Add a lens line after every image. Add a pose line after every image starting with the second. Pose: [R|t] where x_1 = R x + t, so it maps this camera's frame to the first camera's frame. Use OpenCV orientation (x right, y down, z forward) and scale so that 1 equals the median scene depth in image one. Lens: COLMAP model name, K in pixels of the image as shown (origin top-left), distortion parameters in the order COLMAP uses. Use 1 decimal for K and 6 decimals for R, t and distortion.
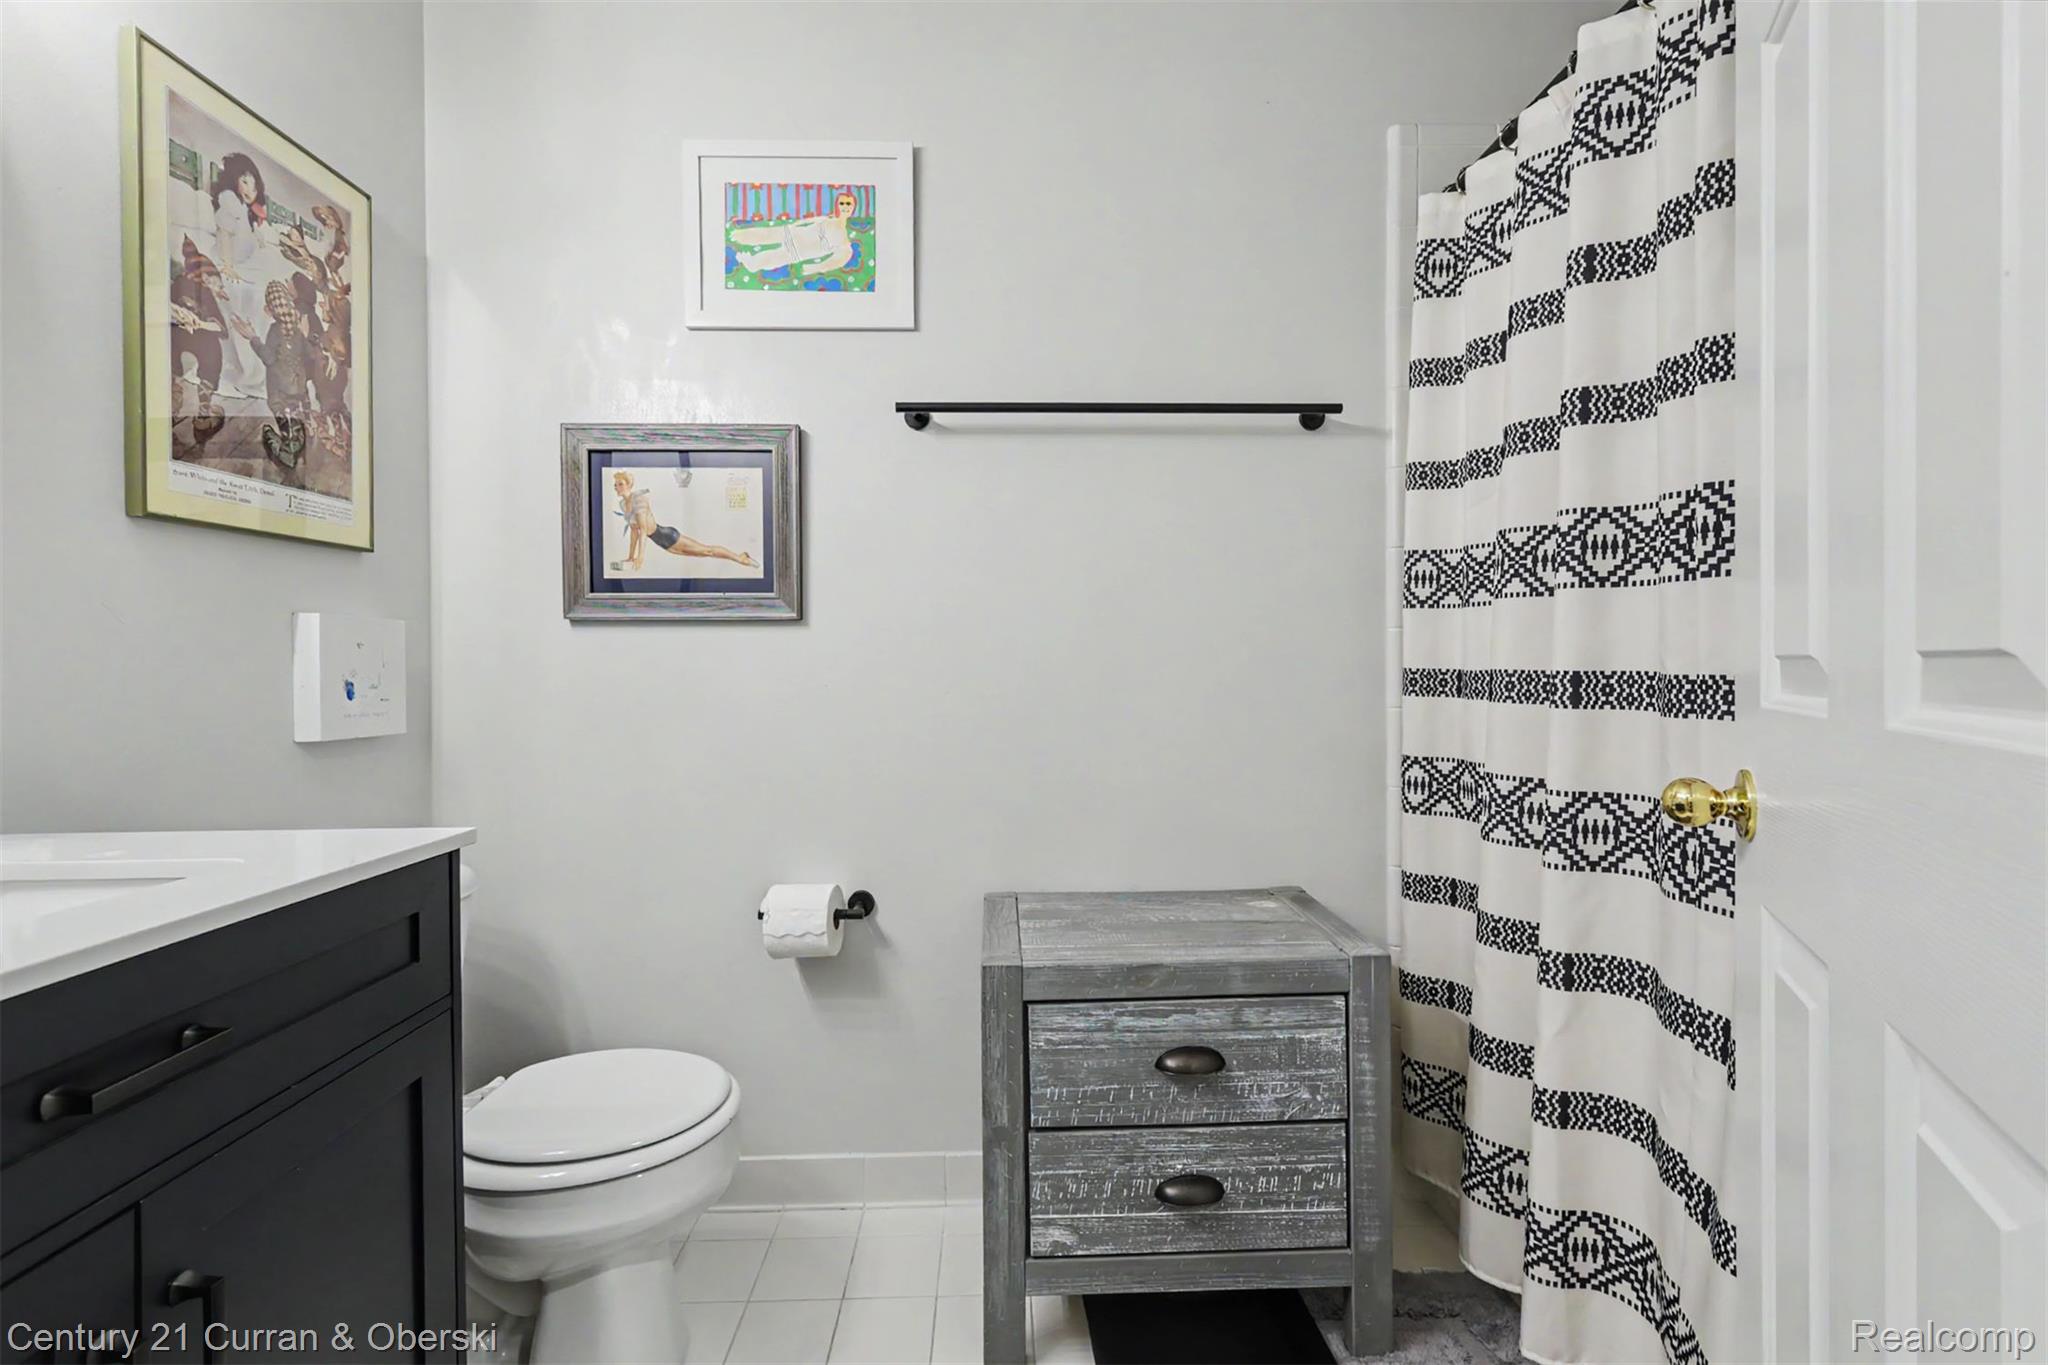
lens RADIAL K [[897.1, 0, 1026.6], [0, 897.1, 670.7], [0, 0, 1]] dist [0.002054, -0.000346]
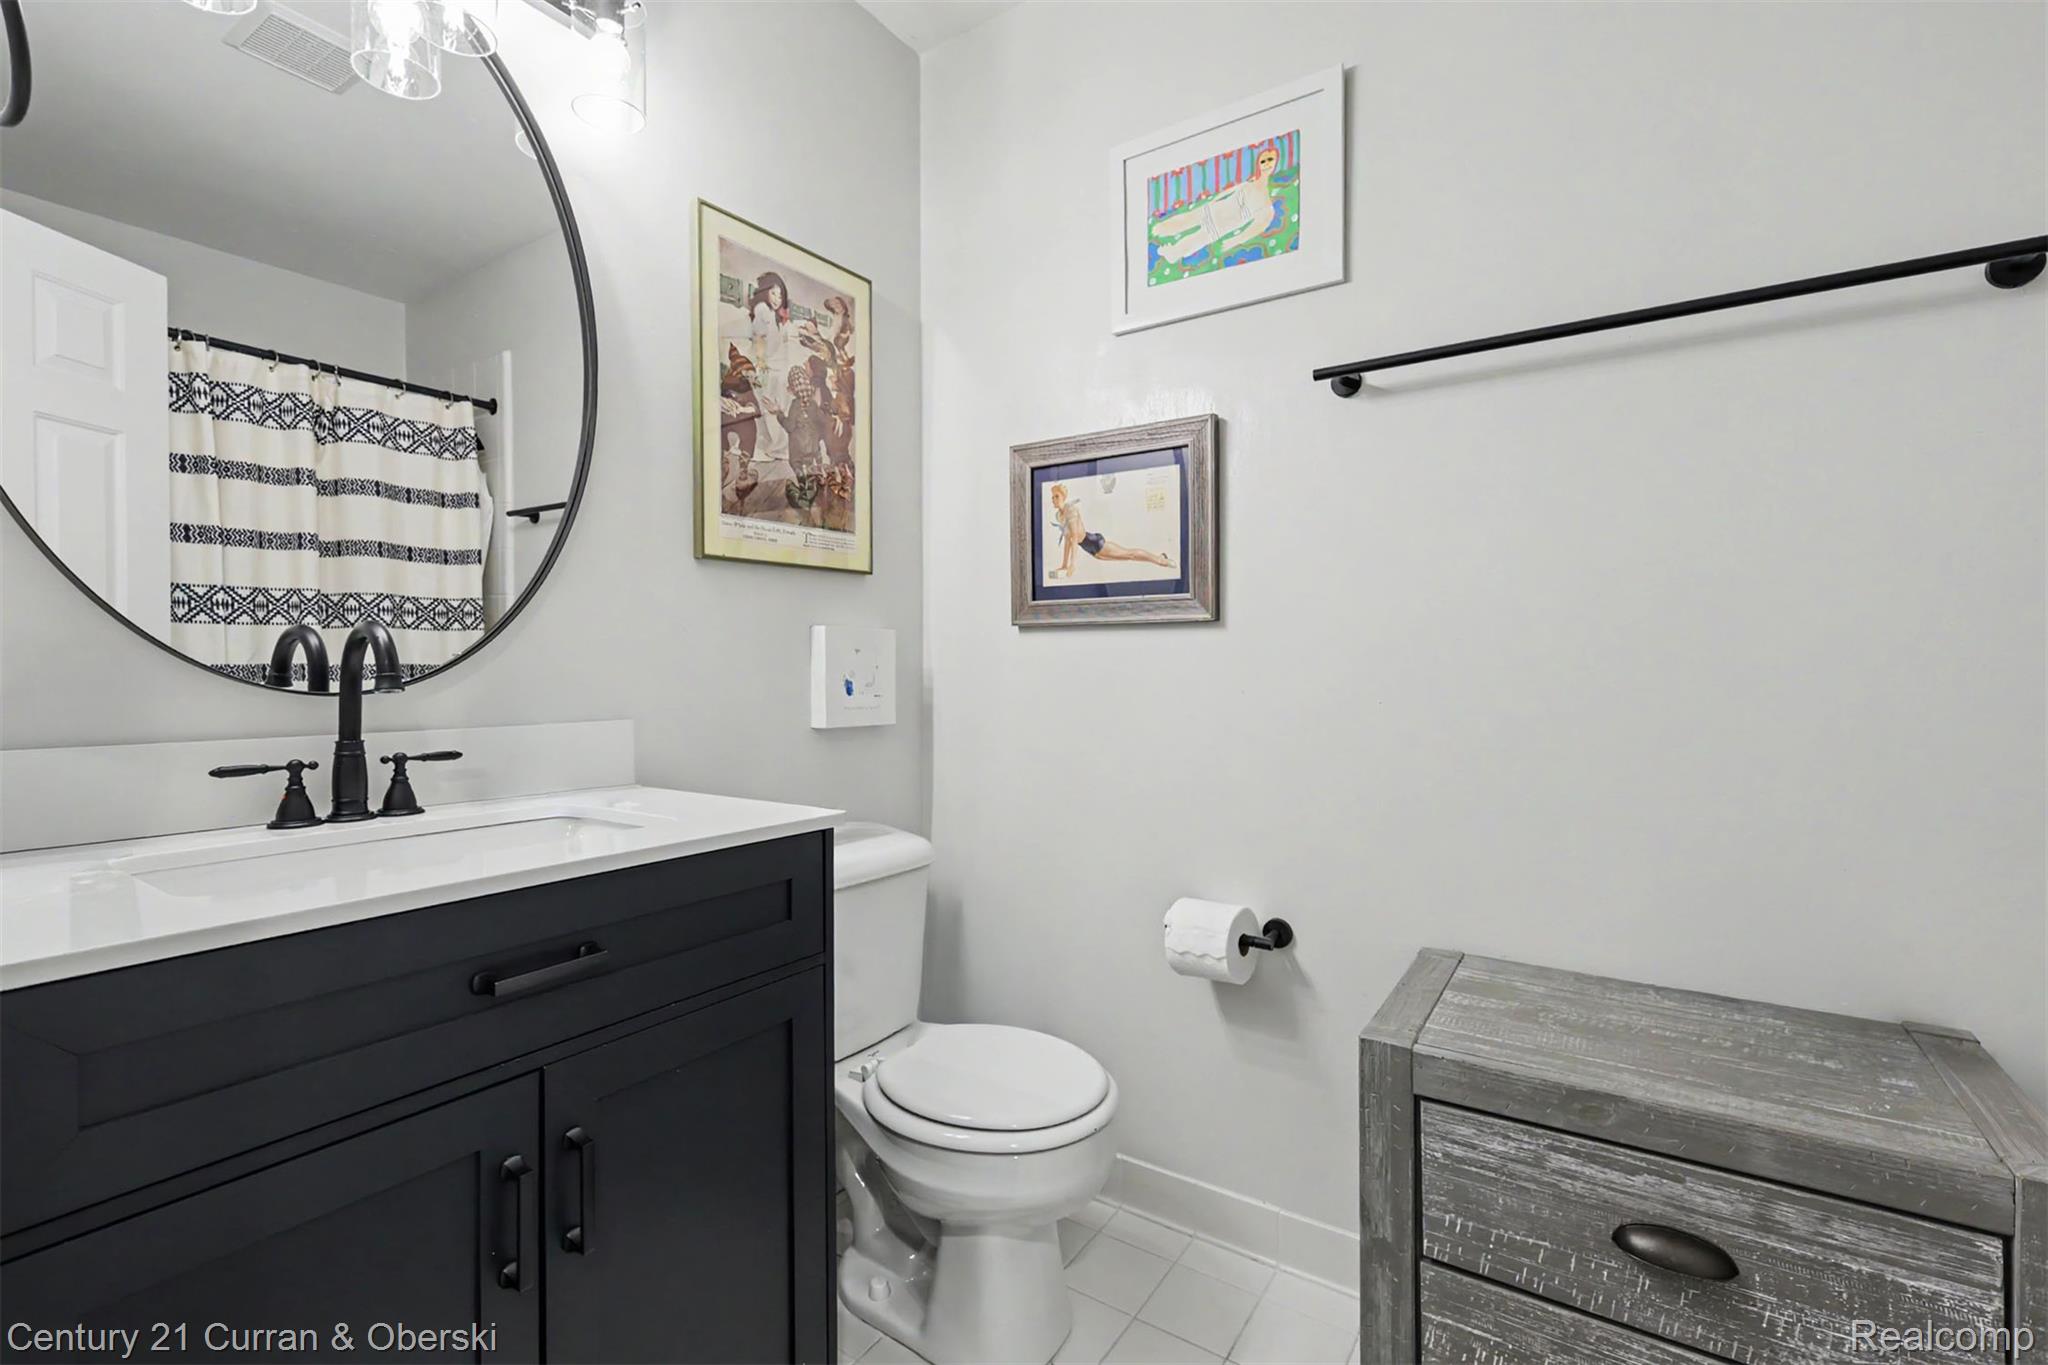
lens RADIAL K [[897.1, 0, 1026.1], [0, 897.1, 680.4], [0, 0, 1]] dist [0.002054, -0.000346]
pose [[0.811354, 0.013577, -0.584397, 0.171810], [-0.008277, 0.999897, 0.011739, -0.004837], [0.584496, -0.004687, 0.811383, 0.149810]]
